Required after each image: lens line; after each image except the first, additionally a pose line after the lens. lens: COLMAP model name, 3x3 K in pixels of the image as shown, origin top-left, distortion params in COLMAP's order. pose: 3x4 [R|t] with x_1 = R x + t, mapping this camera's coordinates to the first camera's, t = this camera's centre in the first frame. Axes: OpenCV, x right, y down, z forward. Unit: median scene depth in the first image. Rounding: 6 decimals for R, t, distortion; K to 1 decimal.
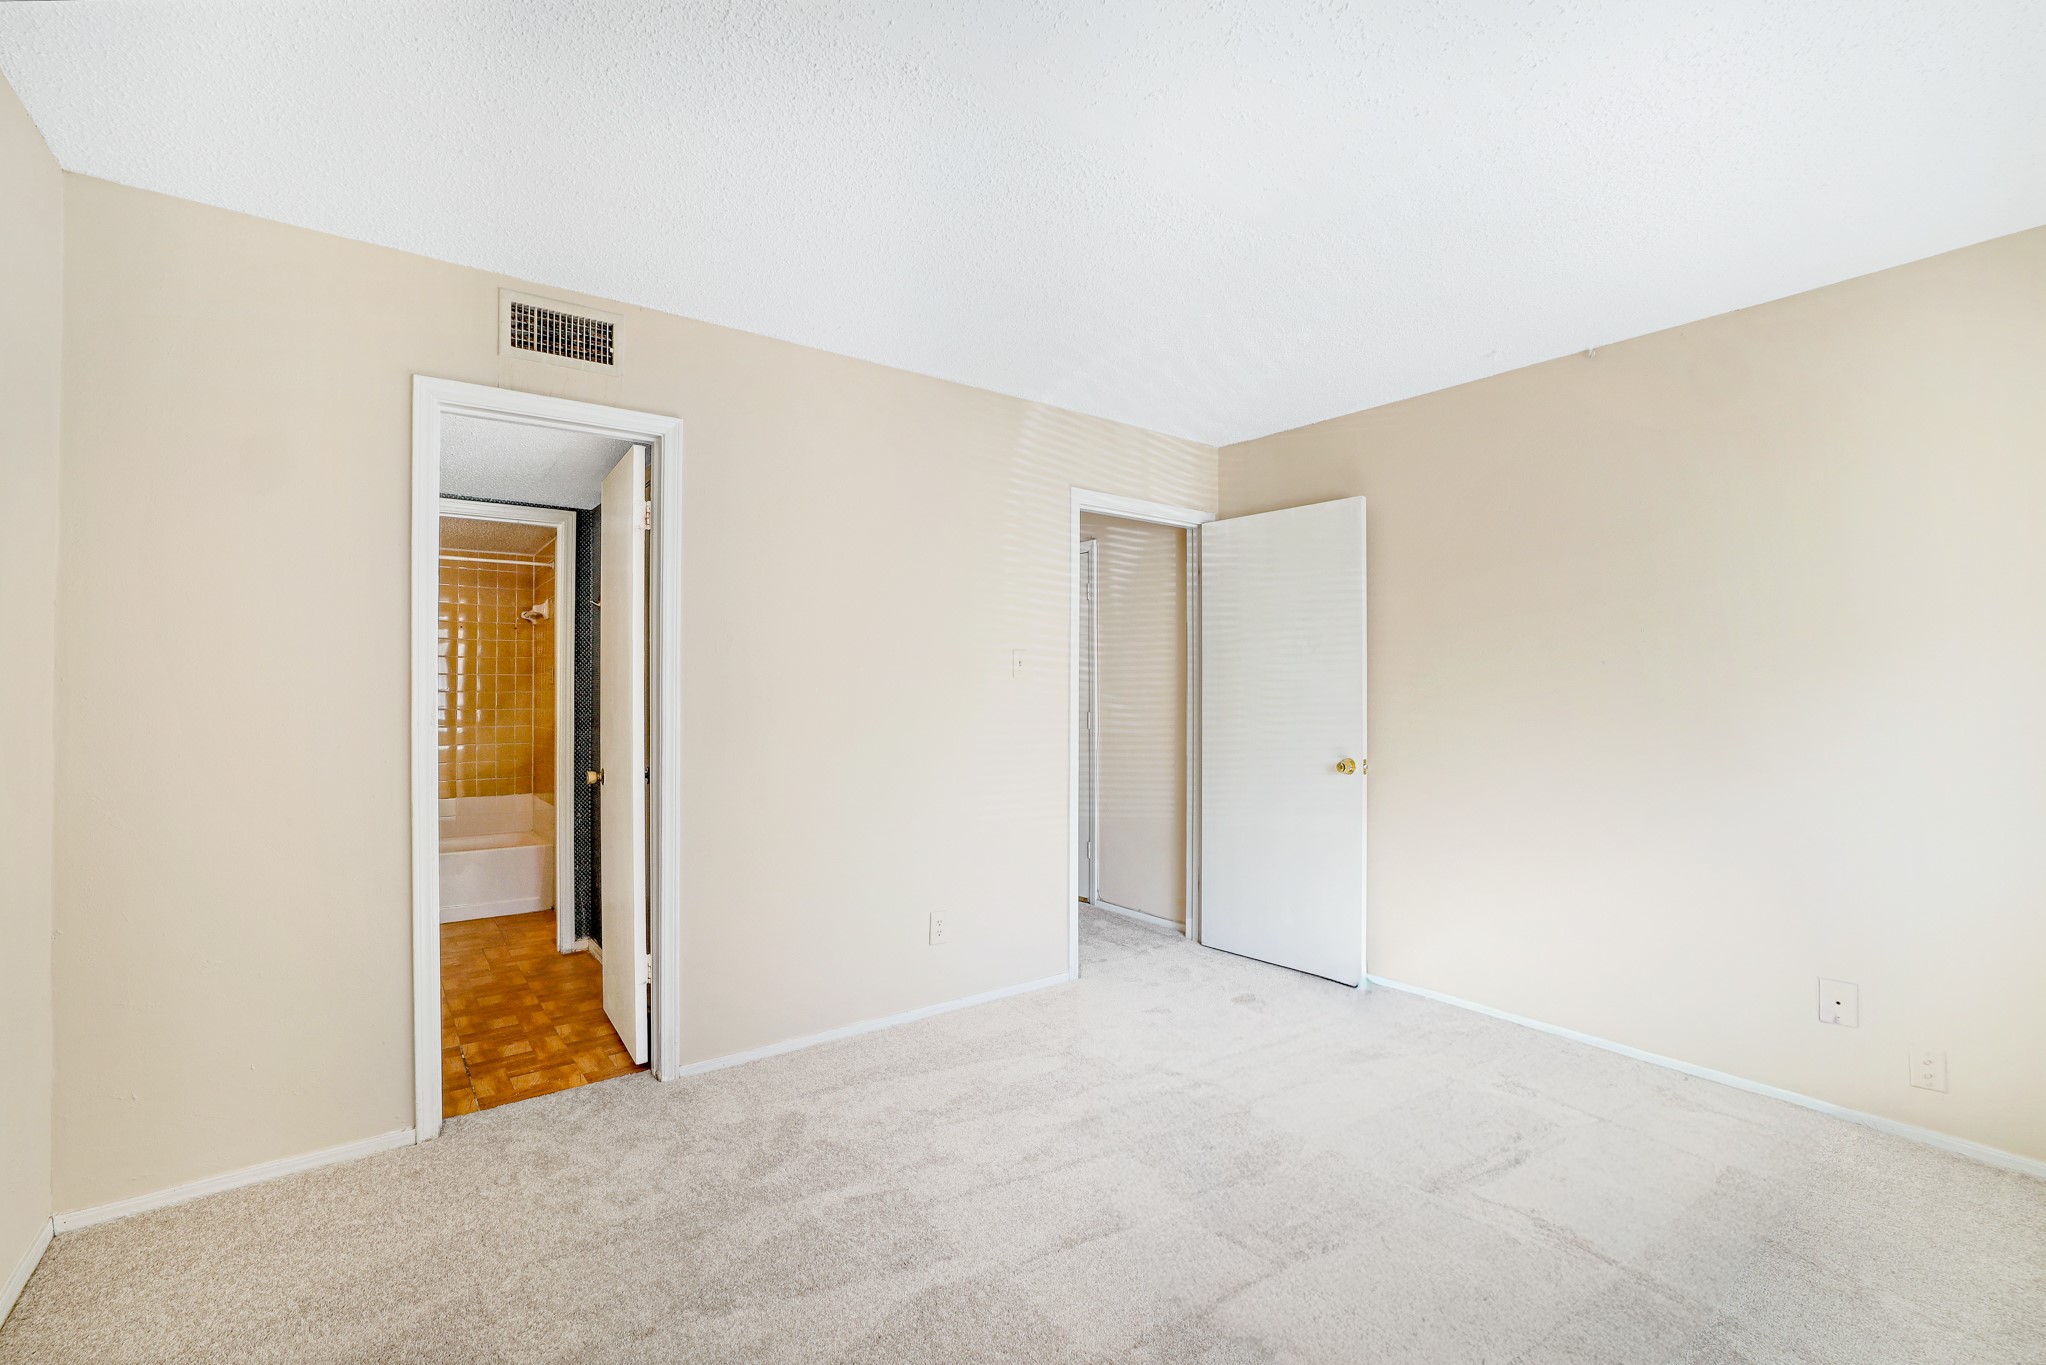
lens RADIAL K [[887.0, 0, 1023.0], [0, 887.0, 682.5], [0, 0, 1]] dist [0.001371, 0.000224]
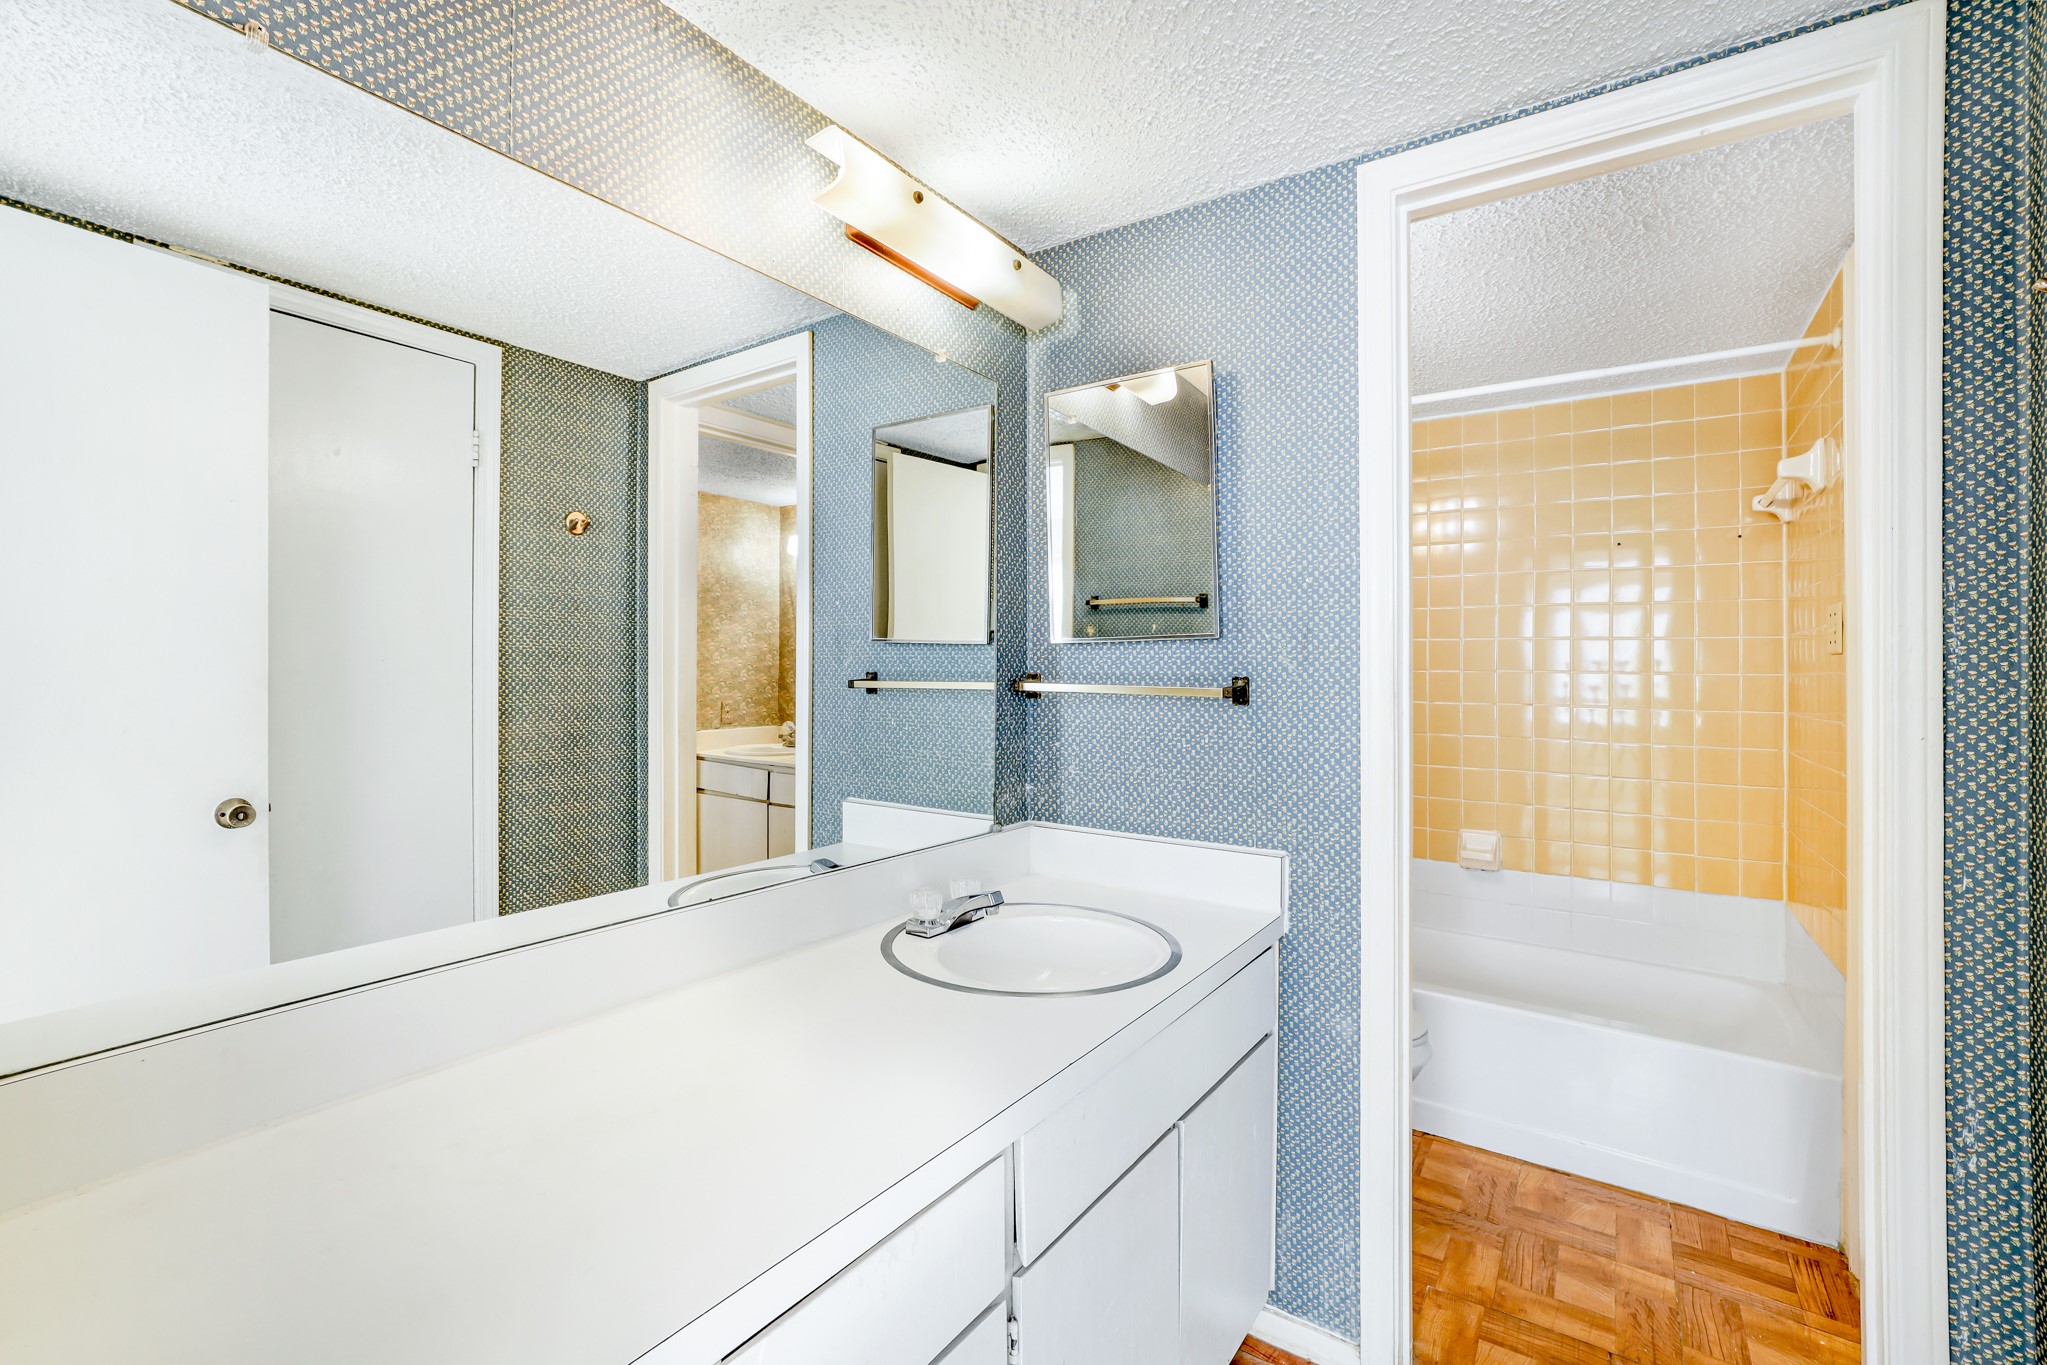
lens RADIAL K [[887.4, 0, 1023.5], [0, 887.4, 682.5], [0, 0, 1]] dist [0.001371, 0.000224]
pose [[0.336454, -0.002185, -0.941697, -0.282431], [0.003788, 0.999992, -0.000967, 0.013265], [0.941692, -0.003241, 0.336460, 0.530043]]
